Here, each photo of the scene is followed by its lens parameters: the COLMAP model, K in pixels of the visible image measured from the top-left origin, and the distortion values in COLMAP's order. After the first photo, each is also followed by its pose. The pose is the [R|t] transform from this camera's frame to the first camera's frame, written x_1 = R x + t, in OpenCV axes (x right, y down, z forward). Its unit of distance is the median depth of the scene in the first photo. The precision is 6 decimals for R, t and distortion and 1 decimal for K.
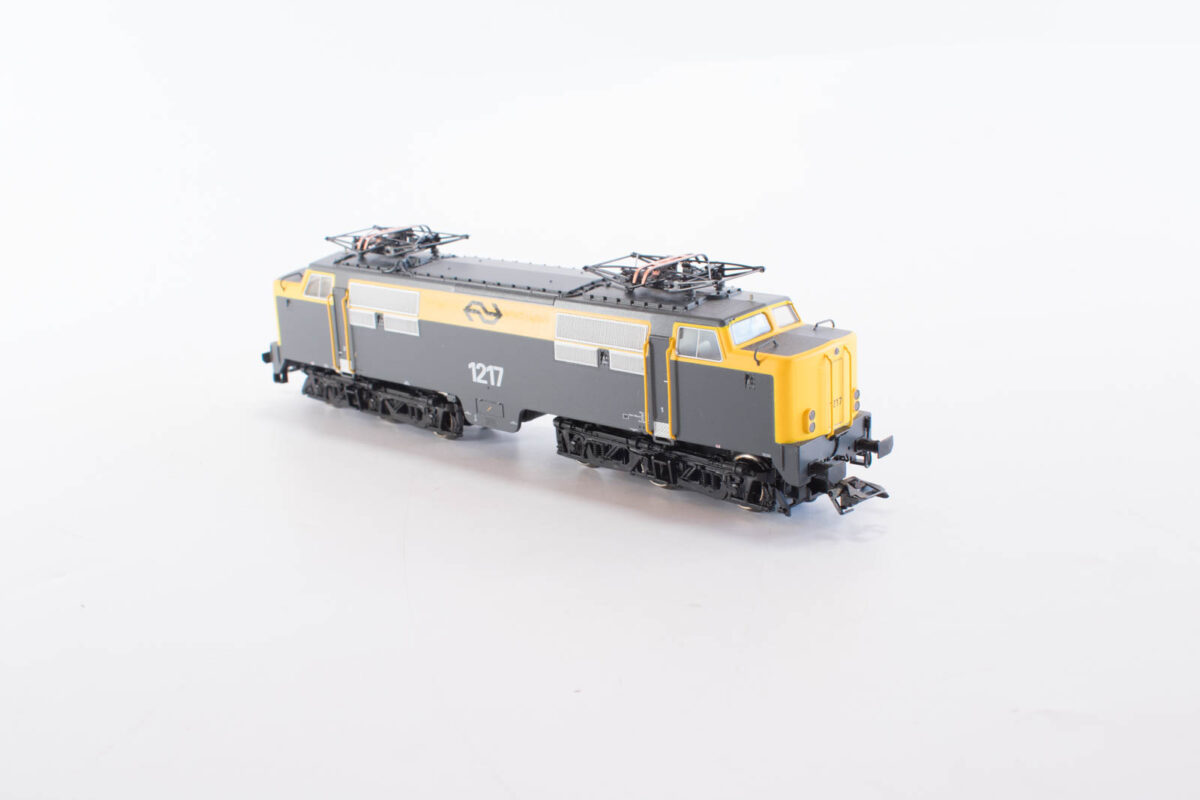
lens RADIAL K [[1495.9, 0, 600.0], [0, 1495.9, 400.0], [0, 0, 1]] dist [-0.102432, -0.002936]
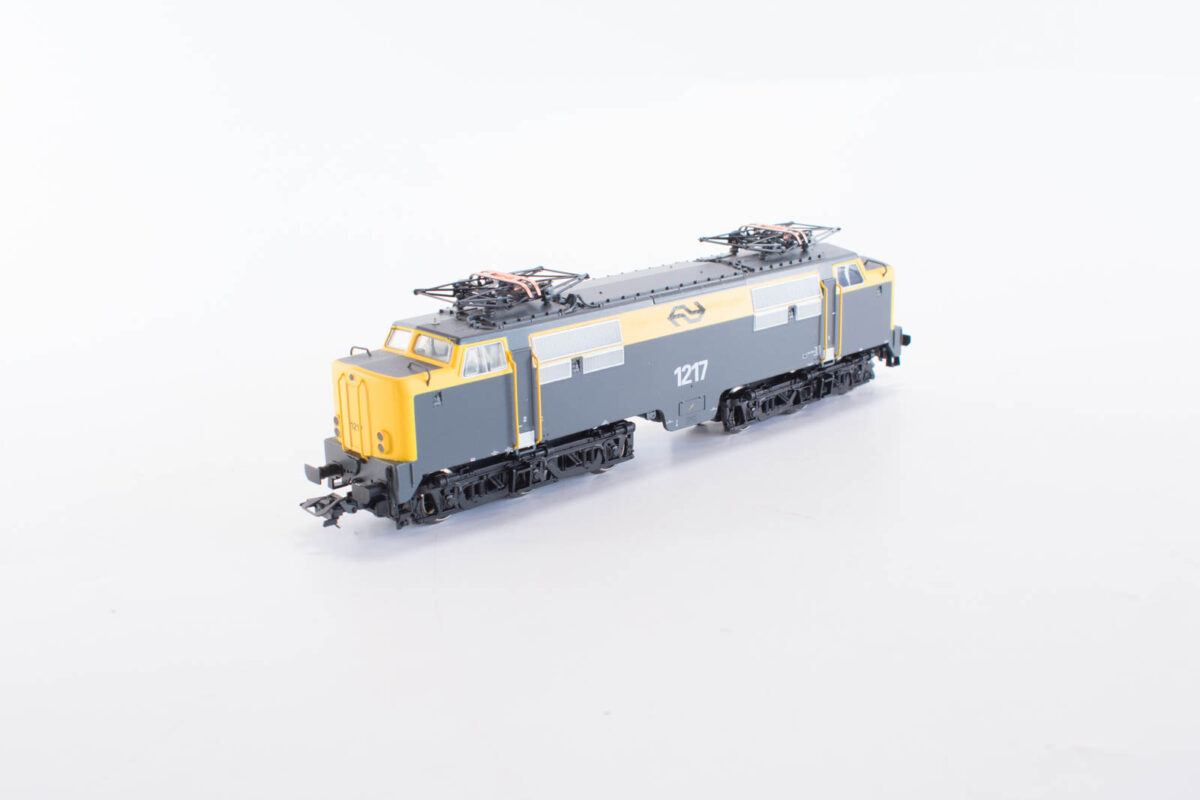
lens RADIAL K [[1495.9, 0, 600.0], [0, 1495.9, 400.0], [0, 0, 1]] dist [-0.102432, -0.002936]
pose [[0.123743, -0.225902, 0.966259, -1.086527], [0.290226, 0.939403, 0.182456, -0.206748], [-0.948924, 0.257856, 0.181807, 0.879345]]
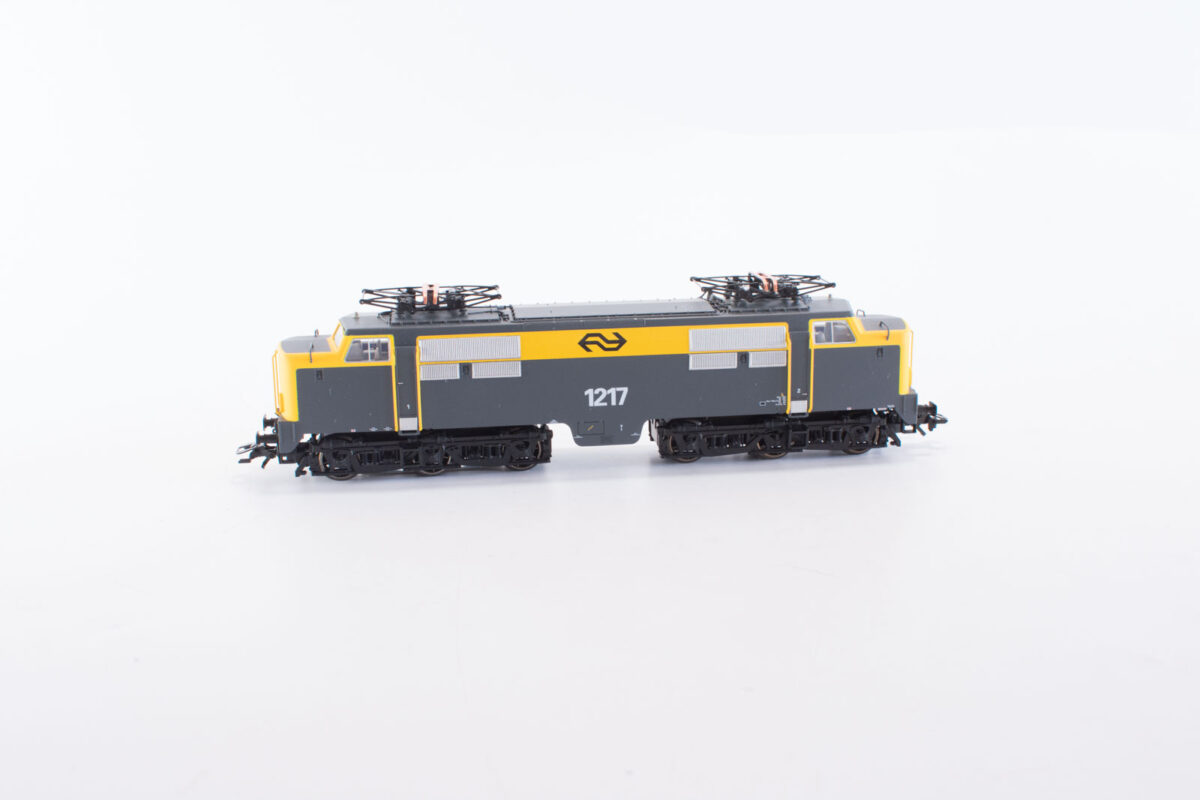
lens RADIAL K [[1495.9, 0, 600.0], [0, 1495.9, 400.0], [0, 0, 1]] dist [-0.102432, -0.002936]
pose [[0.669572, -0.163365, 0.724559, -0.896147], [0.182029, 0.981855, 0.053162, -0.075689], [-0.720096, 0.096294, 0.687160, 0.232131]]
